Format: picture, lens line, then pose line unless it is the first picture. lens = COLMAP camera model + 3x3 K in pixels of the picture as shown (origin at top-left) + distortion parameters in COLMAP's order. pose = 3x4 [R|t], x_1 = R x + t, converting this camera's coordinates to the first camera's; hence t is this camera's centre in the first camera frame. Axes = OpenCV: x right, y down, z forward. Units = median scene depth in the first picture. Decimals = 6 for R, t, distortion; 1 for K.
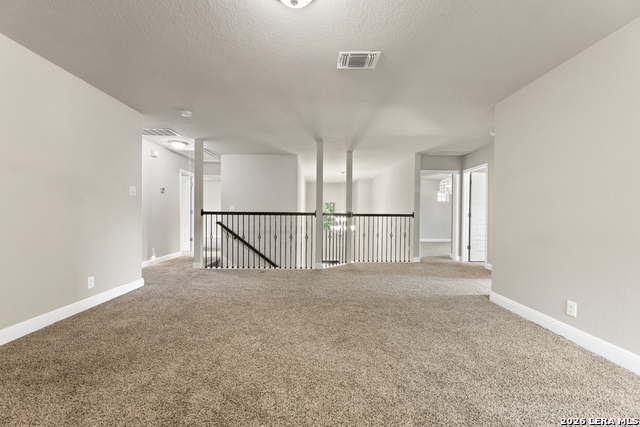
lens RADIAL K [[265.4, 0, 320.3], [0, 265.4, 215.3], [0, 0, 1]] dist [0.000096, -0.000566]
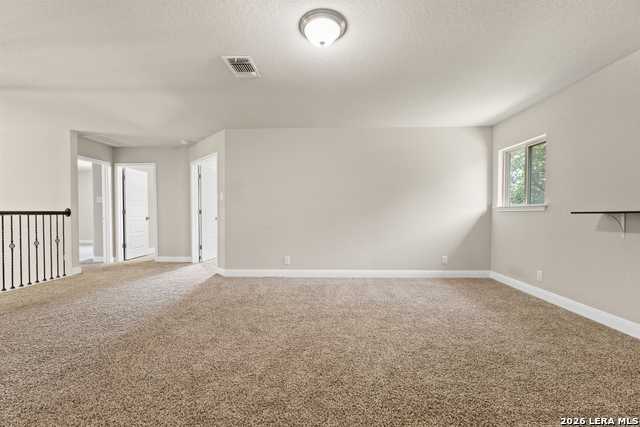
lens RADIAL K [[265.4, 0, 320.1], [0, 265.4, 215.1], [0, 0, 1]] dist [0.000096, -0.000566]
pose [[0.040405, -0.019444, 0.998994, -0.365753], [0.006078, 0.999797, 0.019214, -0.003441], [-0.999165, 0.005295, 0.040515, 0.263012]]
